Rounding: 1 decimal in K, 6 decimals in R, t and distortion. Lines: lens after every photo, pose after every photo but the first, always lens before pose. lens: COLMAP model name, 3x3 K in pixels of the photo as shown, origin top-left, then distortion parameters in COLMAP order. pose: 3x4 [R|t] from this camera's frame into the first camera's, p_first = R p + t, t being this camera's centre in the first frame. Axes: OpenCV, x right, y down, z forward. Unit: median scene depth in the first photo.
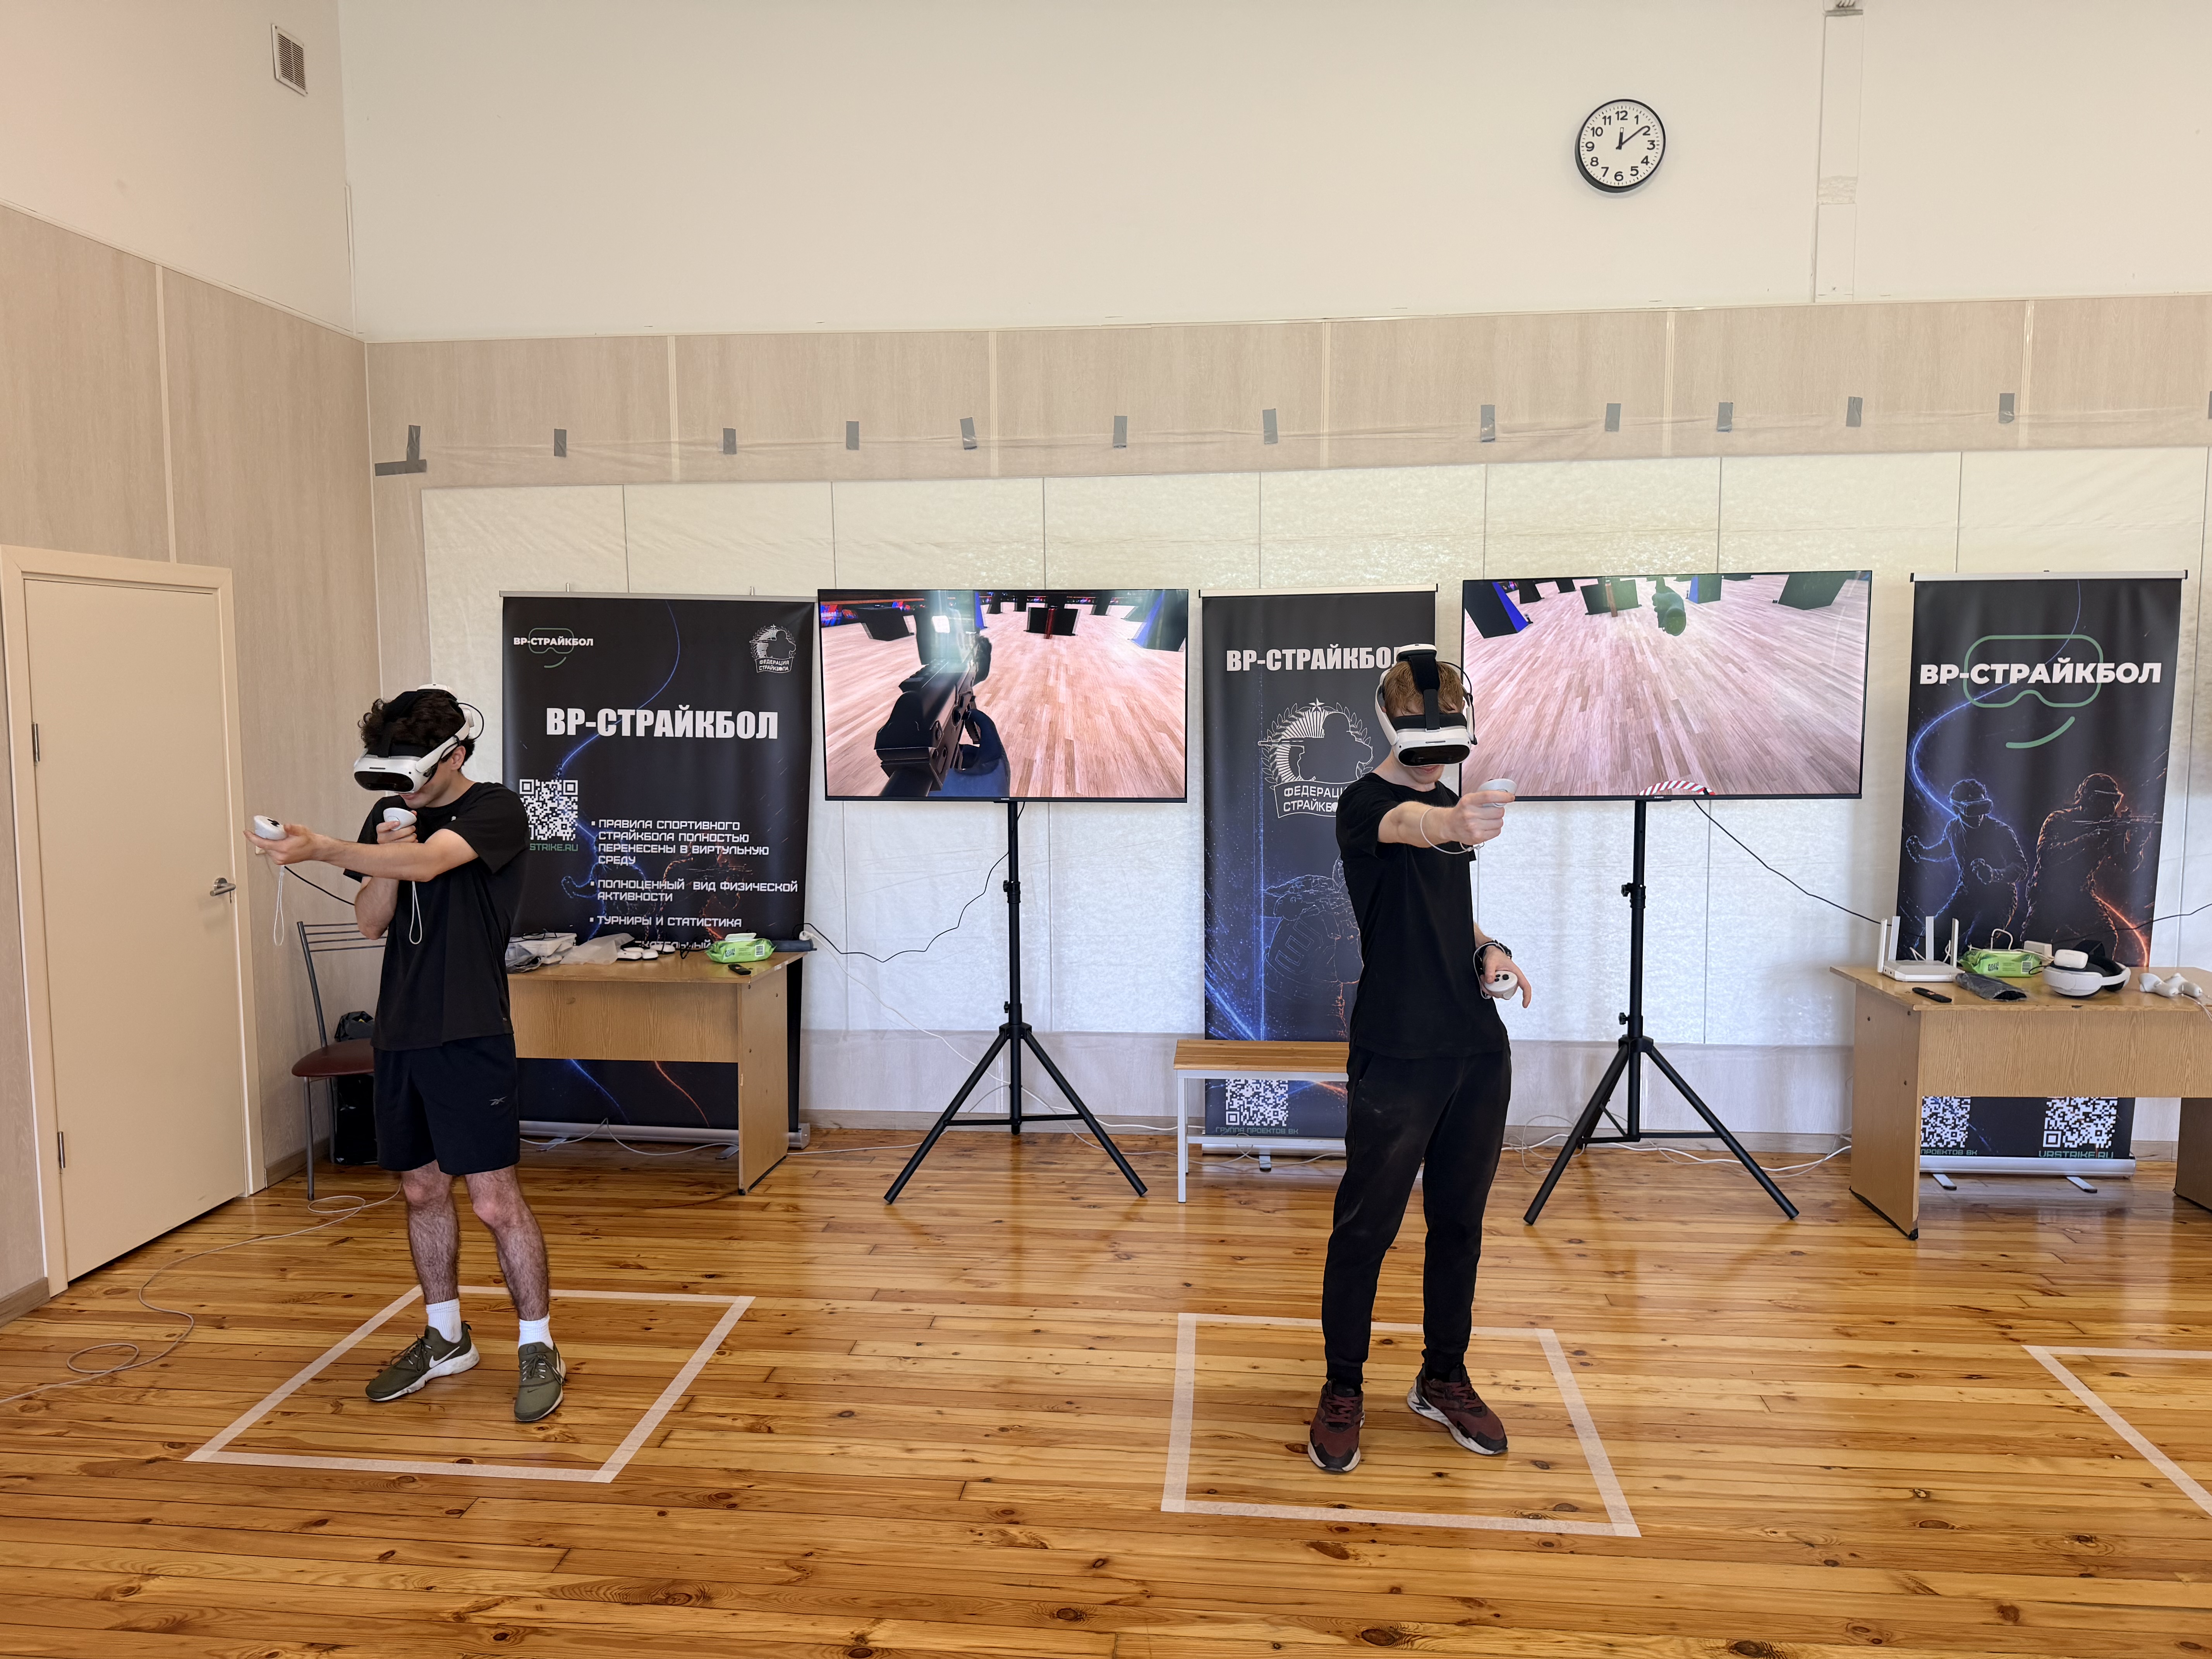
lens RADIAL K [[1531.6, 0, 1096.7], [0, 1531.6, 847.2], [0, 0, 1]] dist [0.001548, -0.008150]
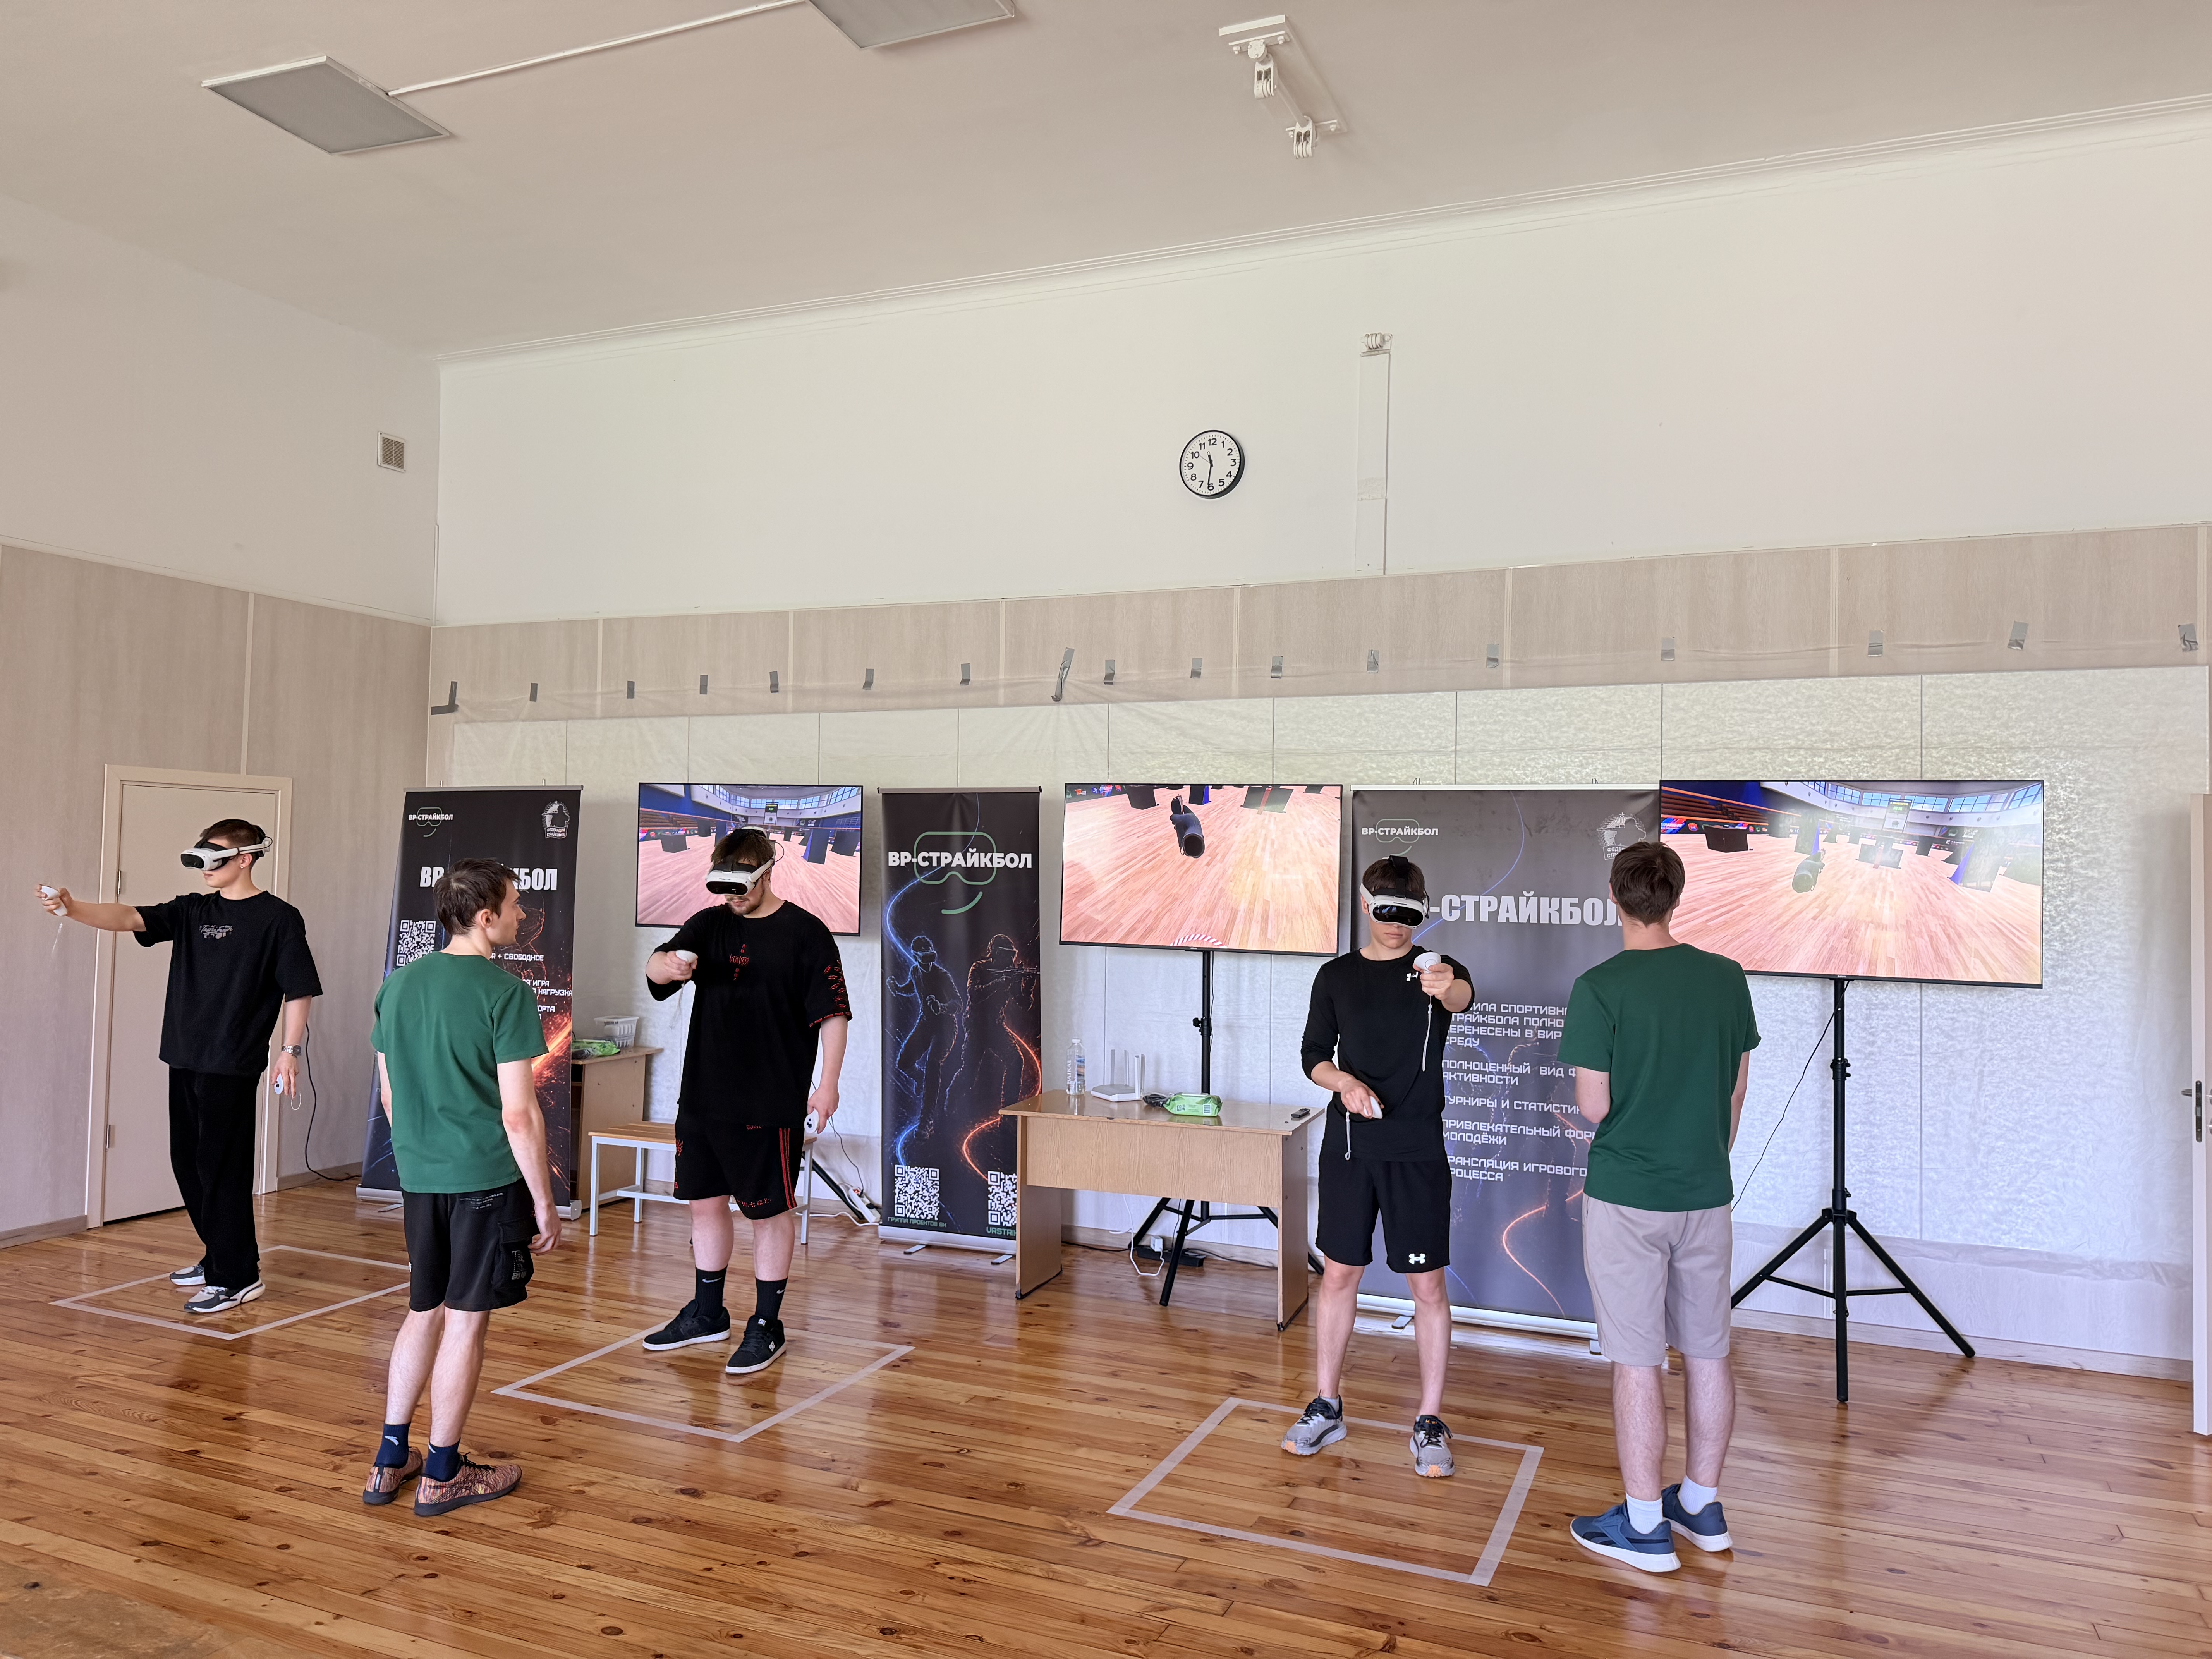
lens RADIAL K [[1531.6, 0, 1122.7], [0, 1531.6, 817.6], [0, 0, 1]] dist [0.001548, -0.008150]
pose [[0.957174, 0.014605, -0.289144, 0.652128], [-0.056777, 0.988802, -0.138010, 0.024651], [0.283891, 0.148516, 0.947285, -0.214900]]
